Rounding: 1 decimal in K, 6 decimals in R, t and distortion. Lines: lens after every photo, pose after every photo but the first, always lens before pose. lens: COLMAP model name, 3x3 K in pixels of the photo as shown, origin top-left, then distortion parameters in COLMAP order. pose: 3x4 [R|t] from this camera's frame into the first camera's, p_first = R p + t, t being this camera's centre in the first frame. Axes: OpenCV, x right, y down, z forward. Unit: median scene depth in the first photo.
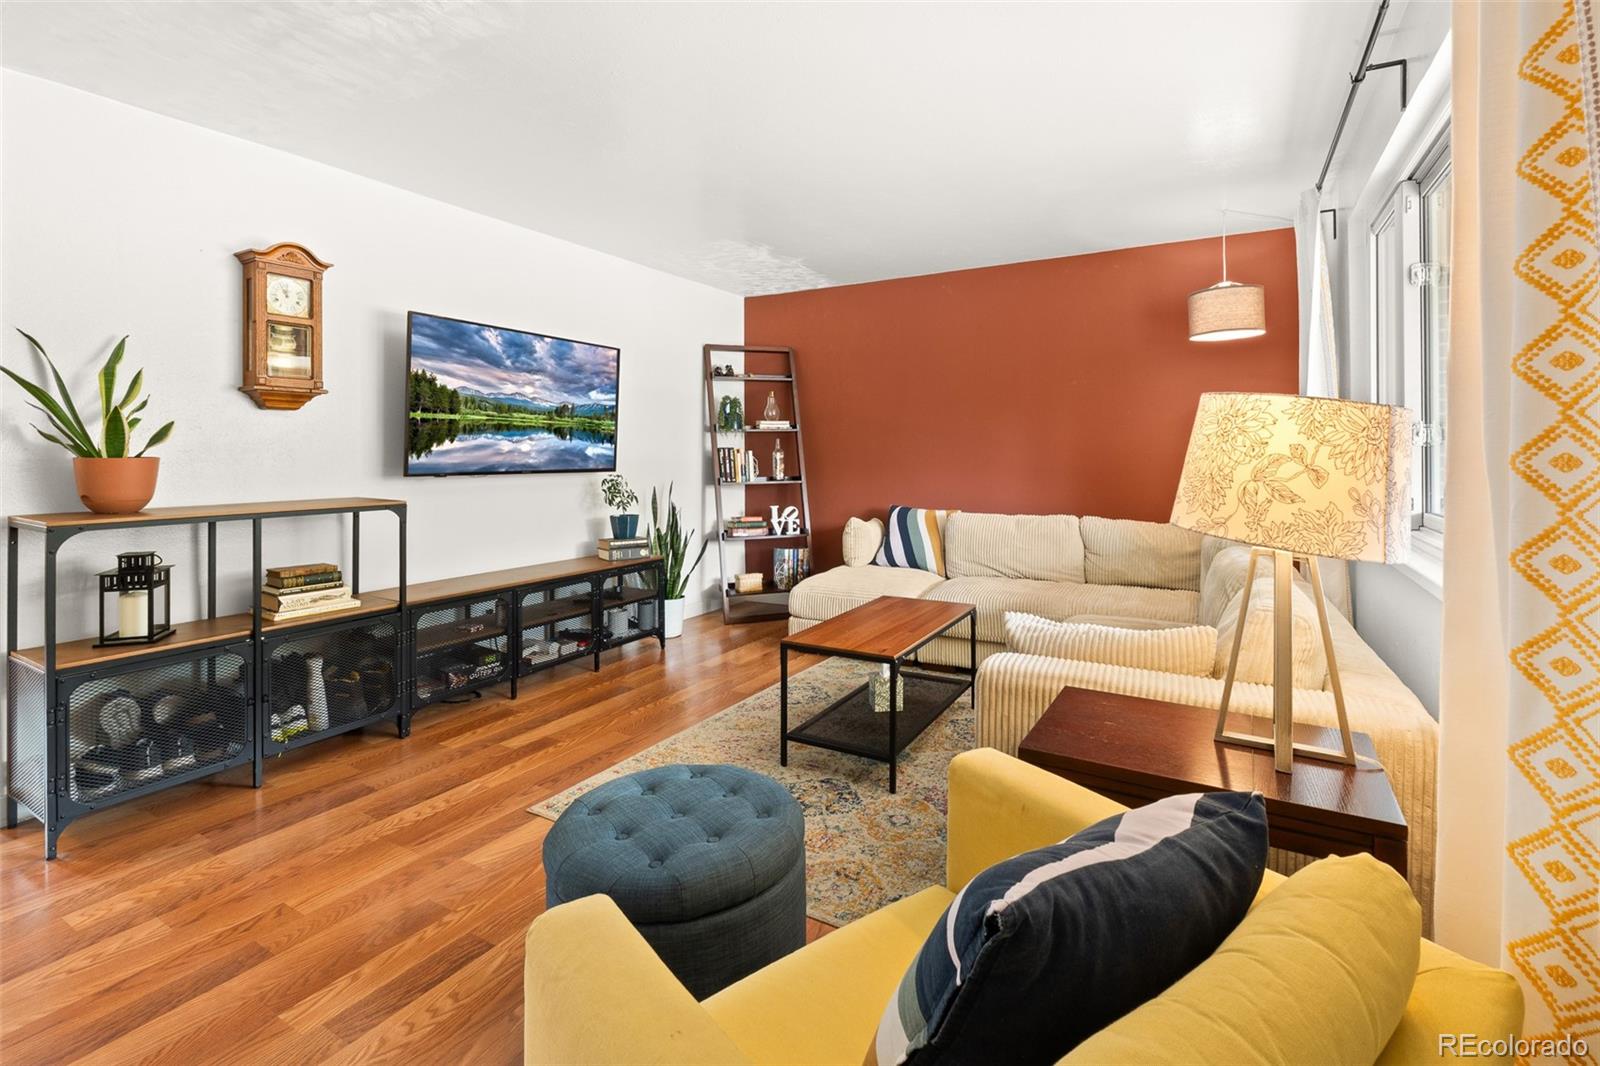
lens RADIAL K [[716.7, 0, 850.6], [0, 716.7, 449.5], [0, 0, 1]] dist [0.001075, -0.005278]
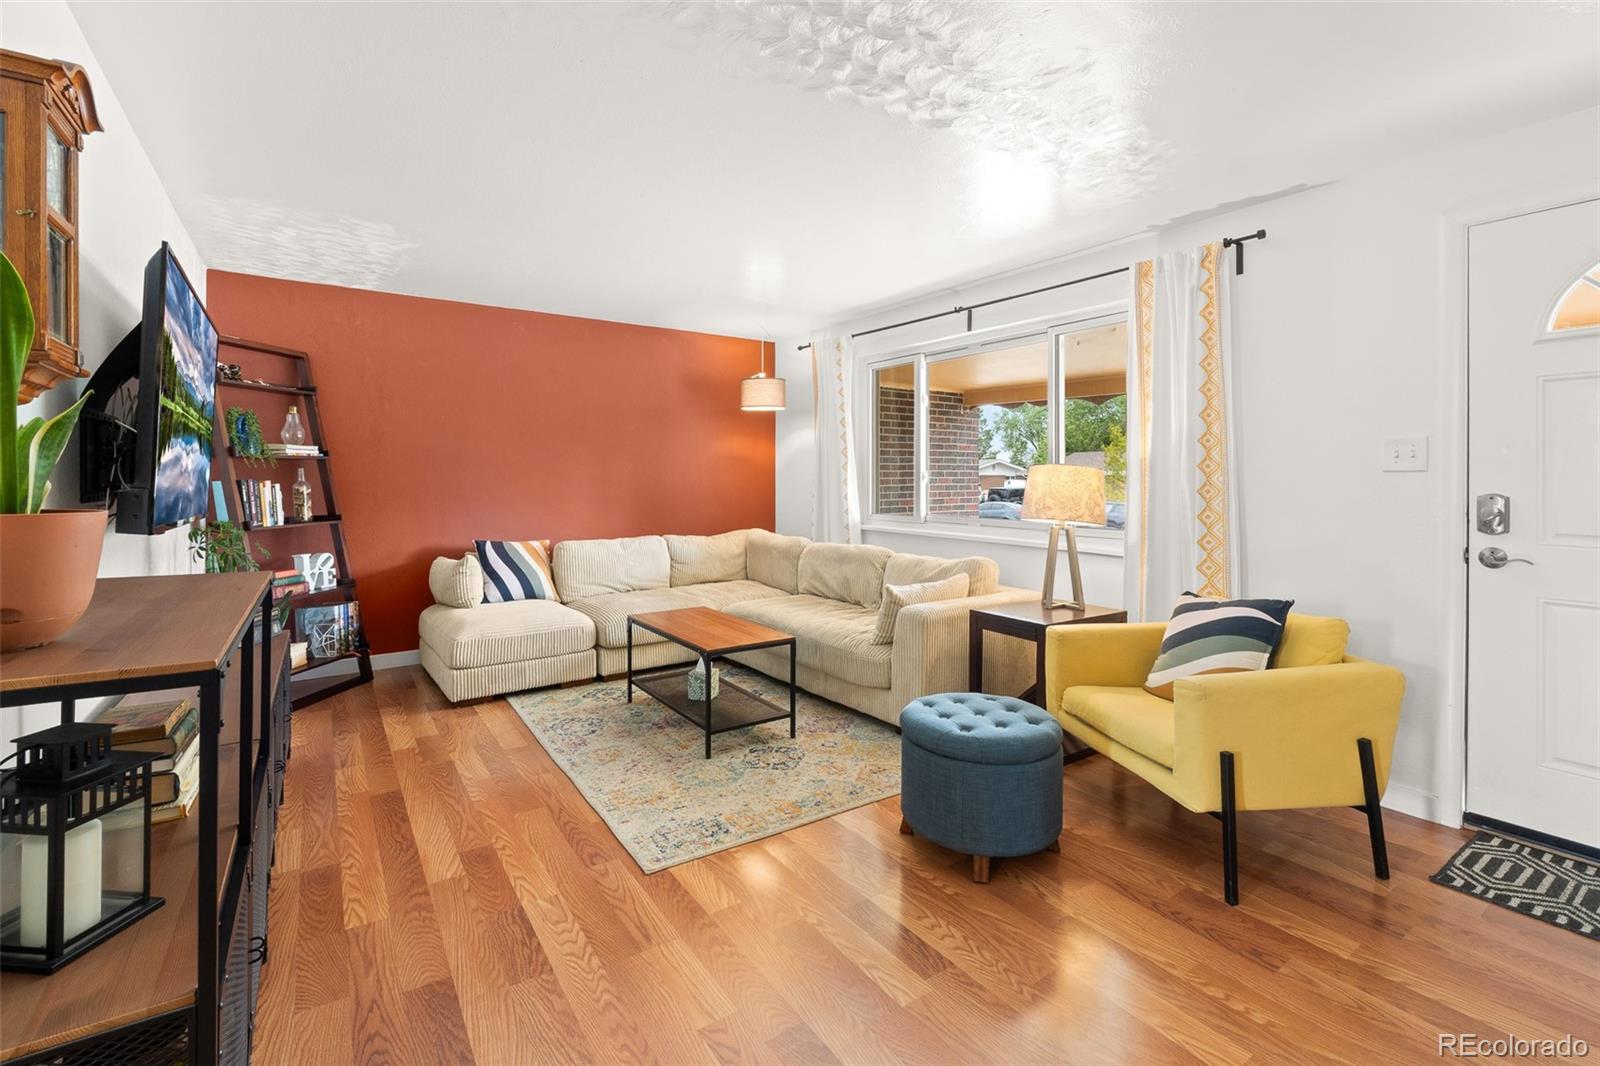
lens RADIAL K [[683.3, 0, 791.2], [0, 683.3, 475.9], [0, 0, 1]] dist [-0.003734, -0.000422]
pose [[0.470499, 0.008852, 0.882356, -0.763996], [-0.005600, 0.999959, -0.007046, -0.006217], [-0.882383, -0.001626, 0.470529, 0.276429]]
